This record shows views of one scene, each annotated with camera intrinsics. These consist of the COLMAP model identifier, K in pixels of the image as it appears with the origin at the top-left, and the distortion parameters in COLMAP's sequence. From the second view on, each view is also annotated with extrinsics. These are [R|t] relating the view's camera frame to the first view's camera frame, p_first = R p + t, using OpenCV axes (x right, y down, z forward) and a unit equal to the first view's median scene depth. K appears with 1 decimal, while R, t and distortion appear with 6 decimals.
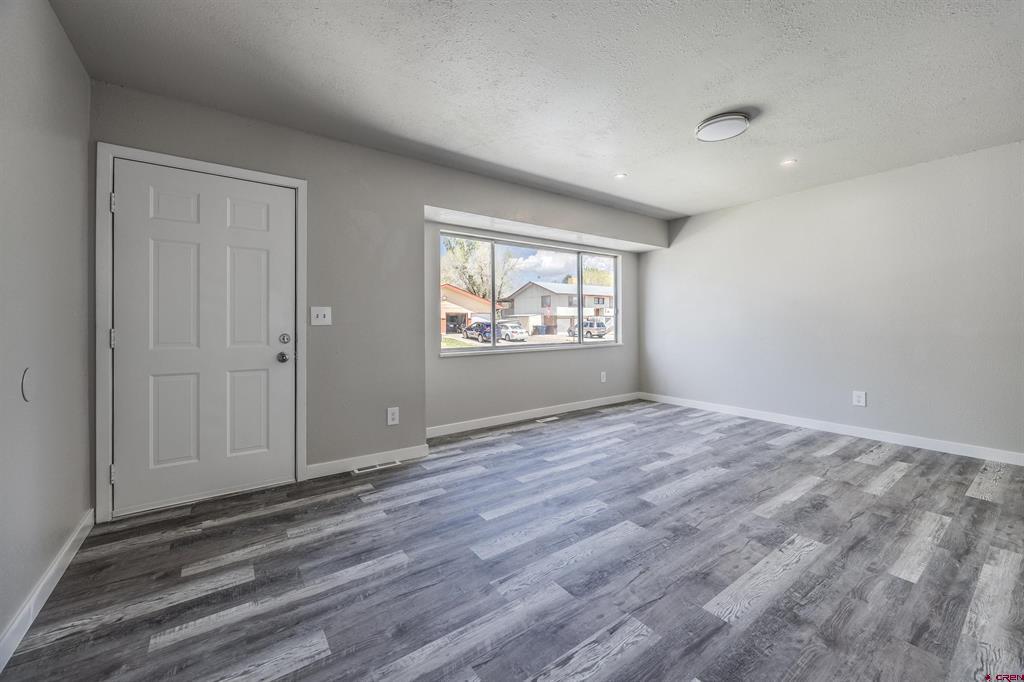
lens RADIAL K [[407.0, 0, 513.4], [0, 407.0, 327.6], [0, 0, 1]] dist [-0.000801, -0.000317]
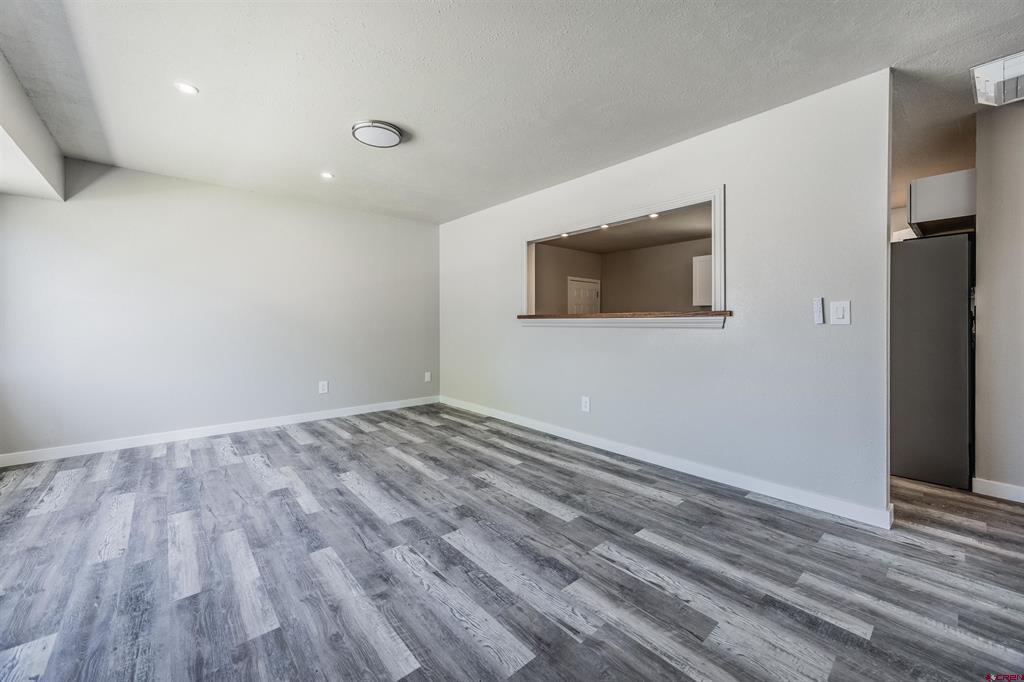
lens RADIAL K [[407.0, 0, 513.4], [0, 407.0, 327.6], [0, 0, 1]] dist [-0.000801, -0.000317]
pose [[-0.108245, -0.002983, 0.994120, -0.690999], [0.012321, 0.999915, 0.004342, 0.003122], [-0.994048, 0.012718, -0.108199, 1.001673]]
